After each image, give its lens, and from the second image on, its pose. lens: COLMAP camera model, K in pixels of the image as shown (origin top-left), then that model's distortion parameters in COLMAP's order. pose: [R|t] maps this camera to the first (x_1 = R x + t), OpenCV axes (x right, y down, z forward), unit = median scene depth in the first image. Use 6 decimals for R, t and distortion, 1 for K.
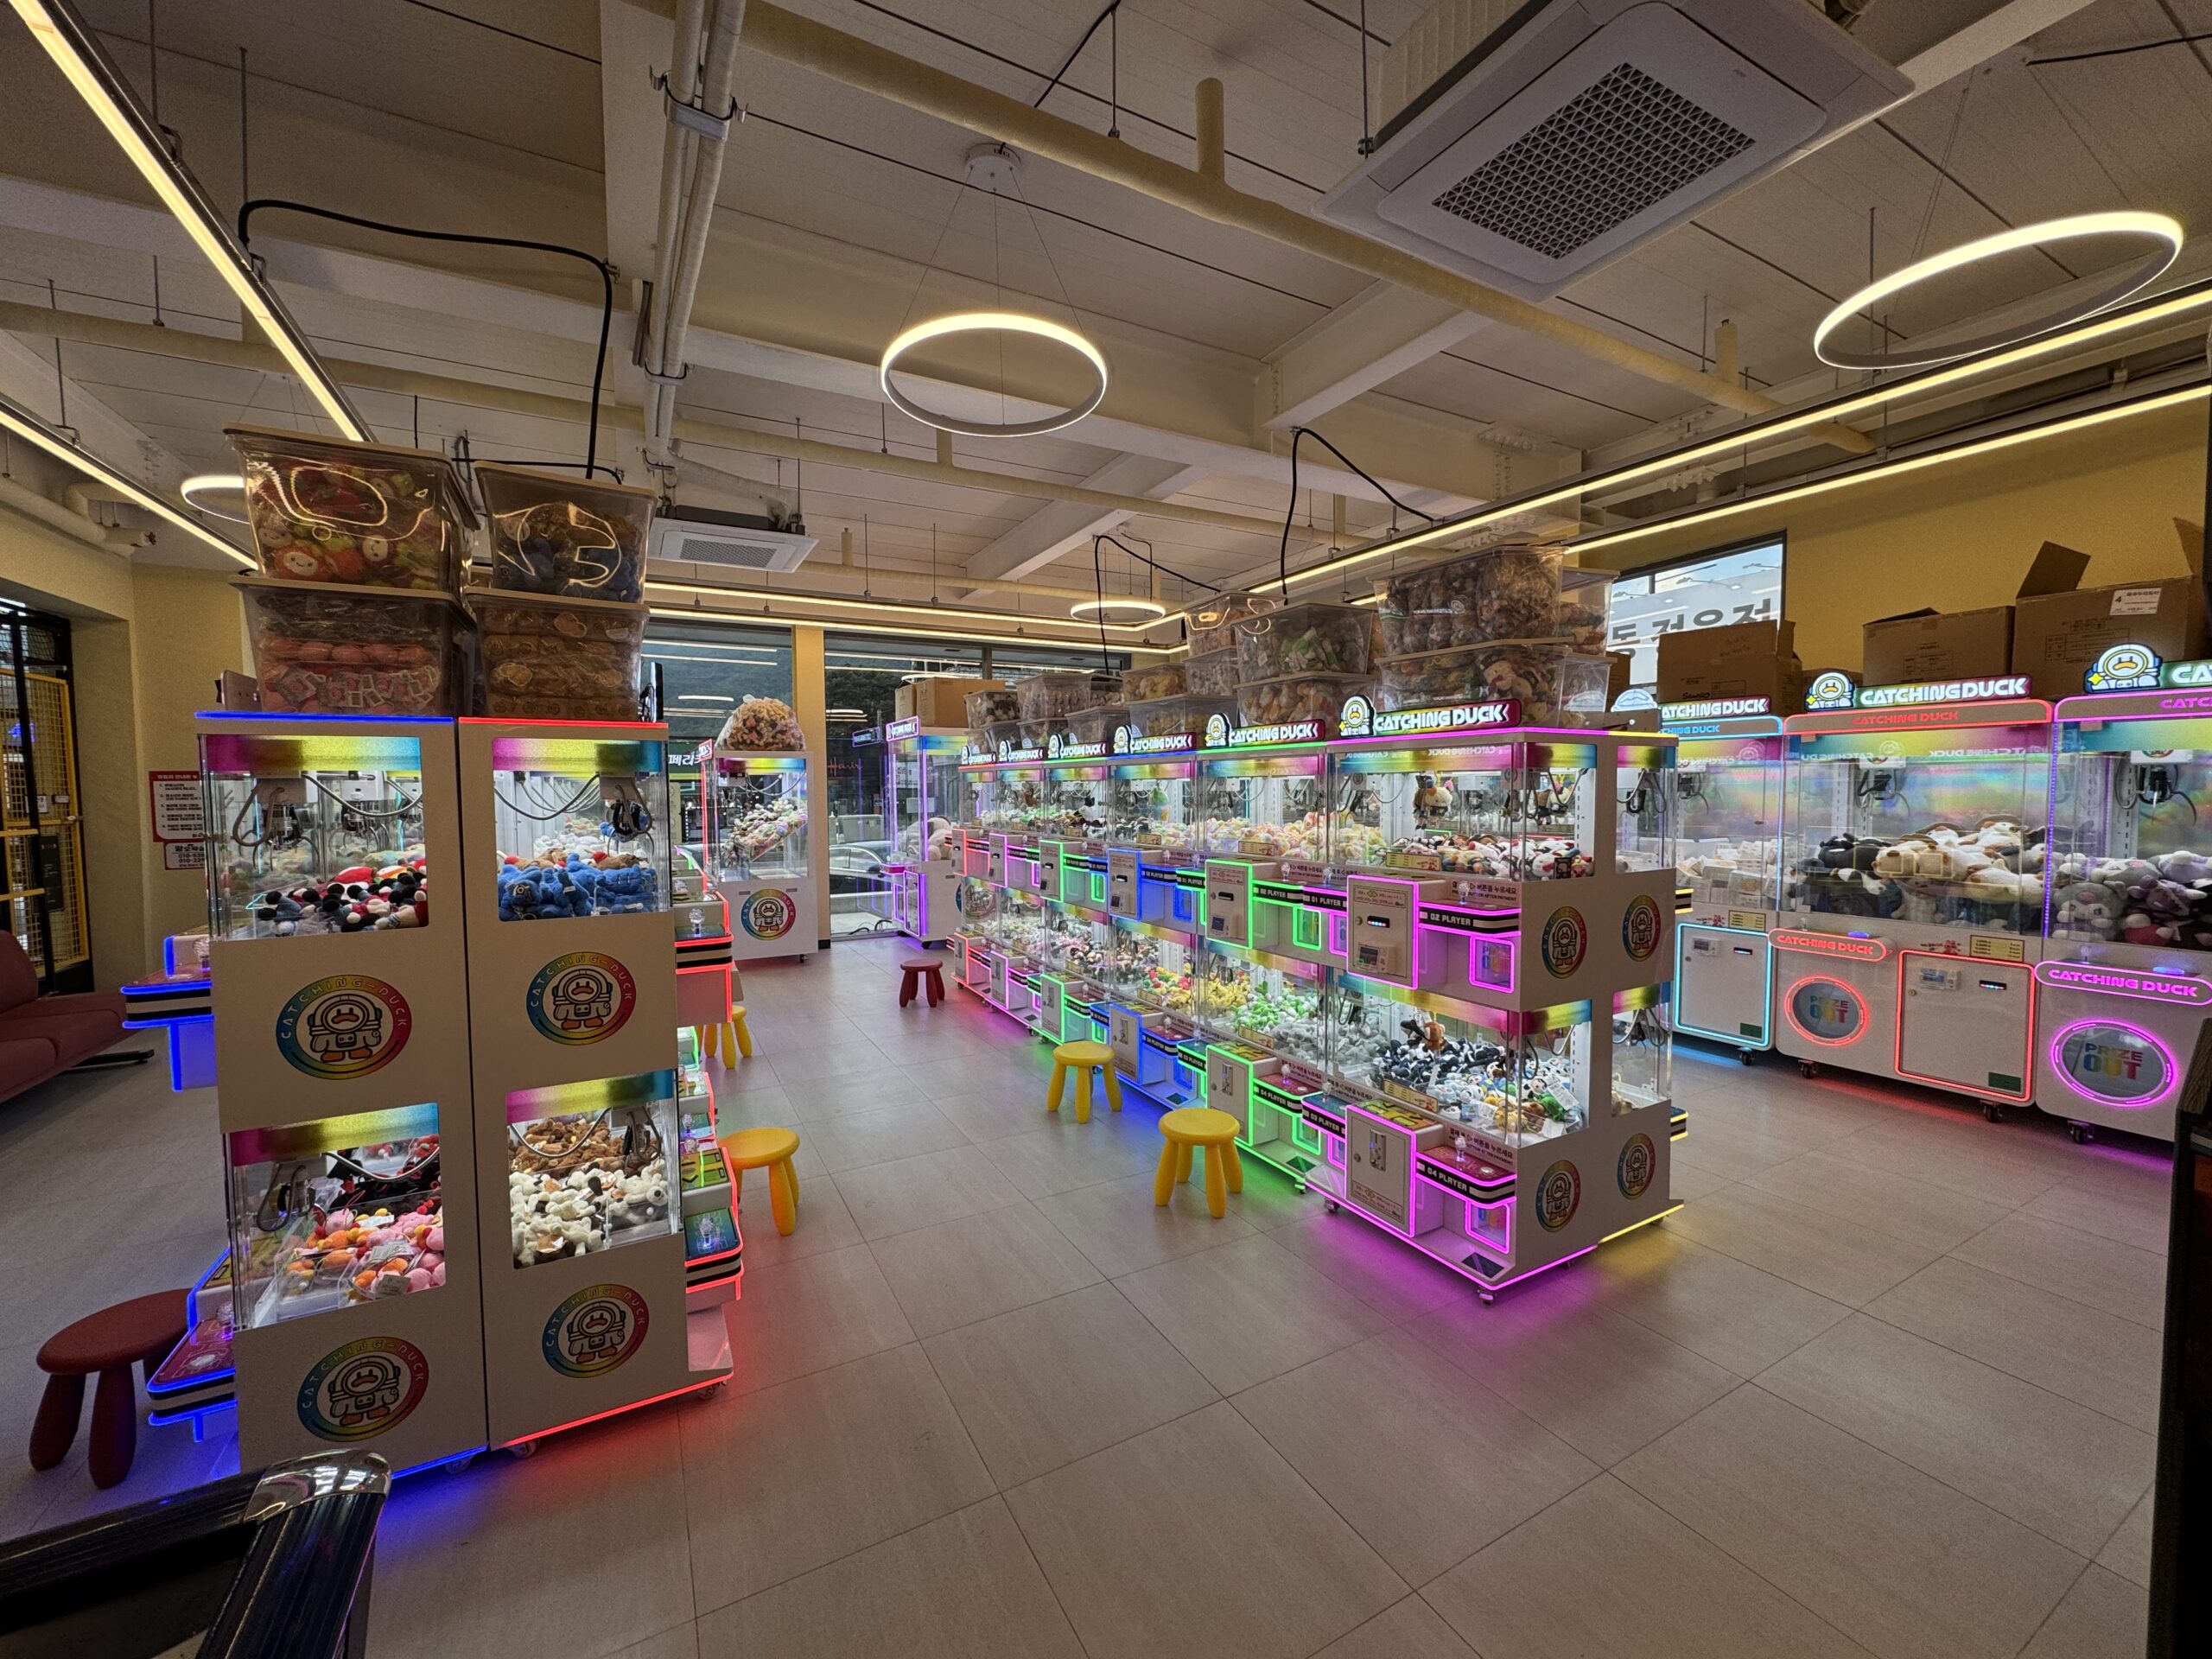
lens RADIAL K [[877.2, 0, 1102.1], [0, 877.2, 828.8], [0, 0, 1]] dist [-0.003357, 0.000730]
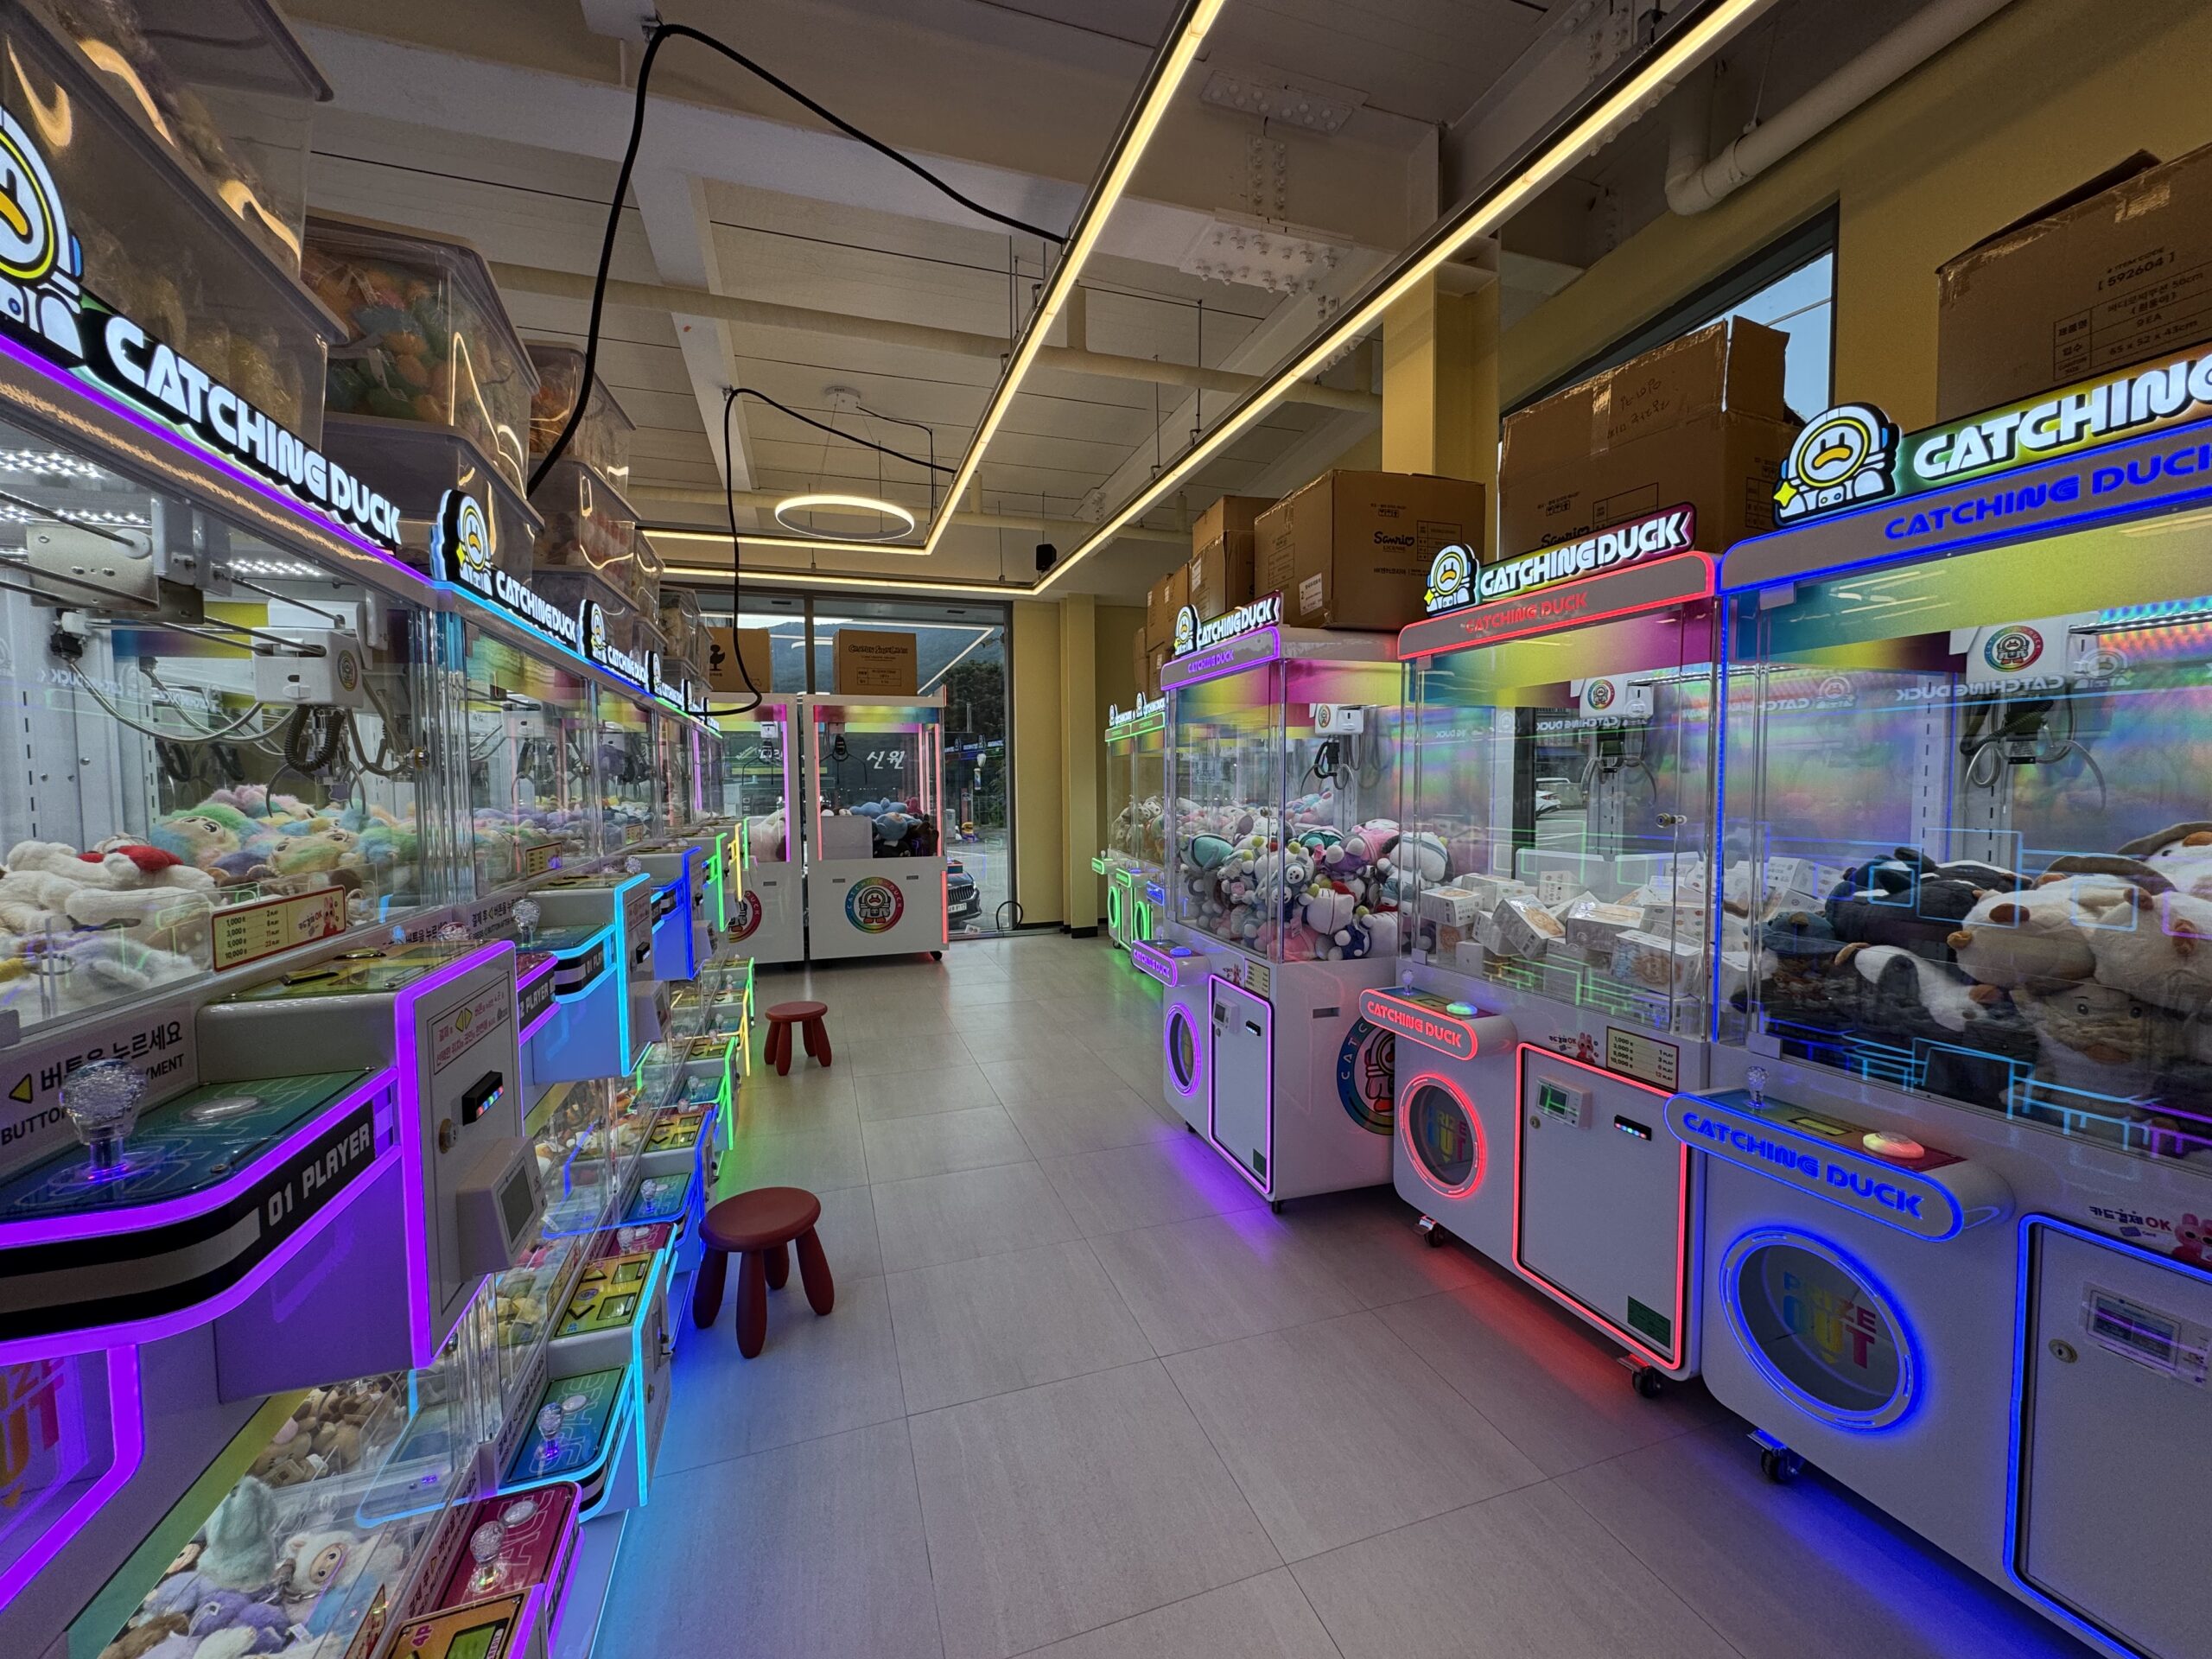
lens RADIAL K [[877.2, 0, 1104.3], [0, 877.2, 832.3], [0, 0, 1]] dist [-0.003357, 0.000730]
pose [[0.984741, 0.009380, -0.173775, 0.705690], [-0.009305, 0.999956, 0.001245, 0.000818], [0.173779, 0.000391, 0.984785, 0.693645]]
